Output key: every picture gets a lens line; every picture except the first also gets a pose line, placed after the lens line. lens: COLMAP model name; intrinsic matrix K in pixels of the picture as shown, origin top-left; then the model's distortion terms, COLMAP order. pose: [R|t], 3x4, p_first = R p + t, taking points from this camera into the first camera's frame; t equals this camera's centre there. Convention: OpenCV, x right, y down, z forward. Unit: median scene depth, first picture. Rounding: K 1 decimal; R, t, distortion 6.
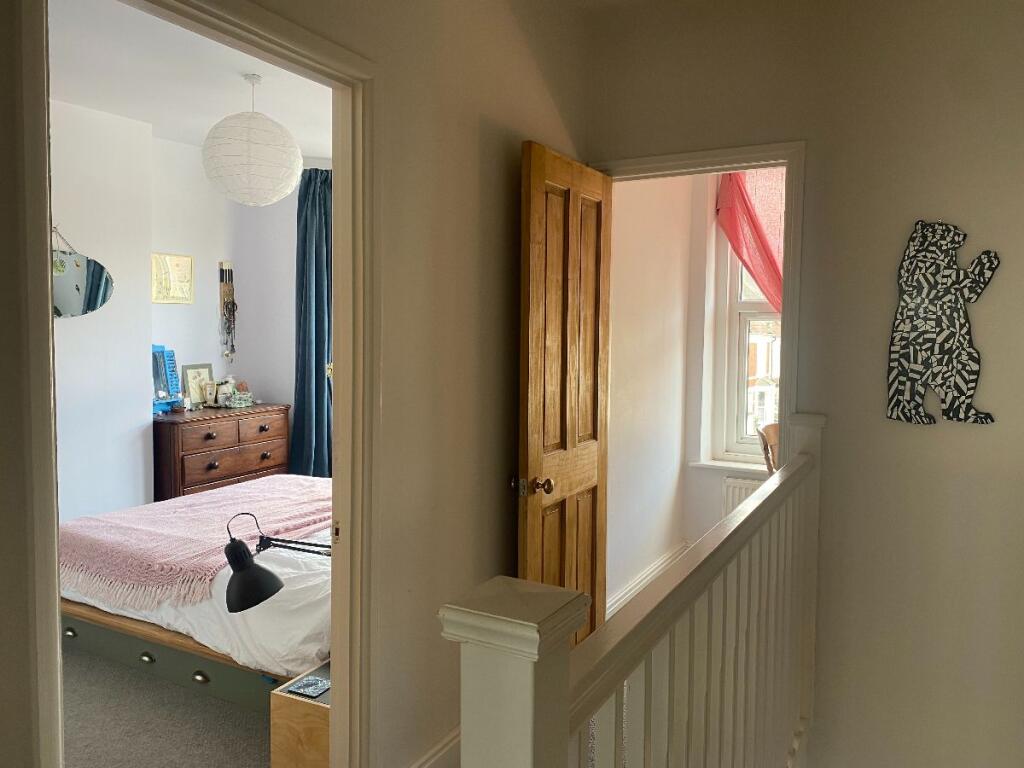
lens RADIAL K [[781.2, 0, 533.0], [0, 781.2, 358.5], [0, 0, 1]] dist [-0.003373, -0.001225]
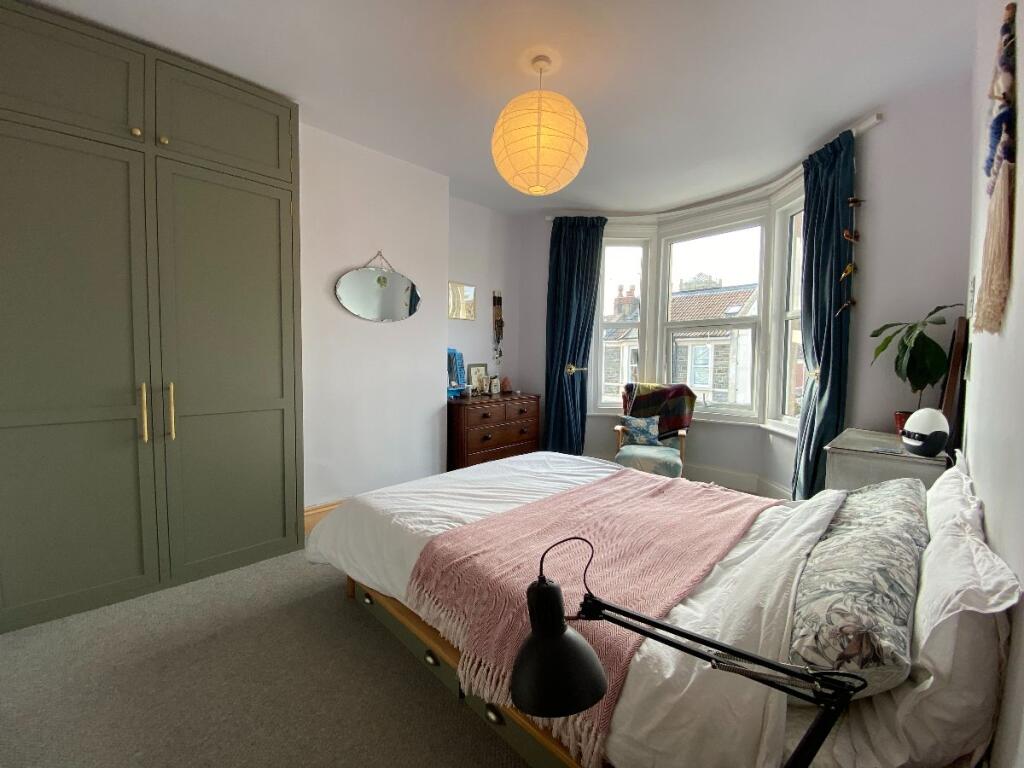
lens RADIAL K [[415.2, 0, 508.5], [0, 415.2, 380.3], [0, 0, 1]] dist [0.006329, -0.012320]
pose [[0.948654, 0.017740, -0.315817, -0.145055], [-0.013898, 0.999800, 0.014413, 0.026372], [0.316009, -0.009284, 0.948711, 0.319071]]
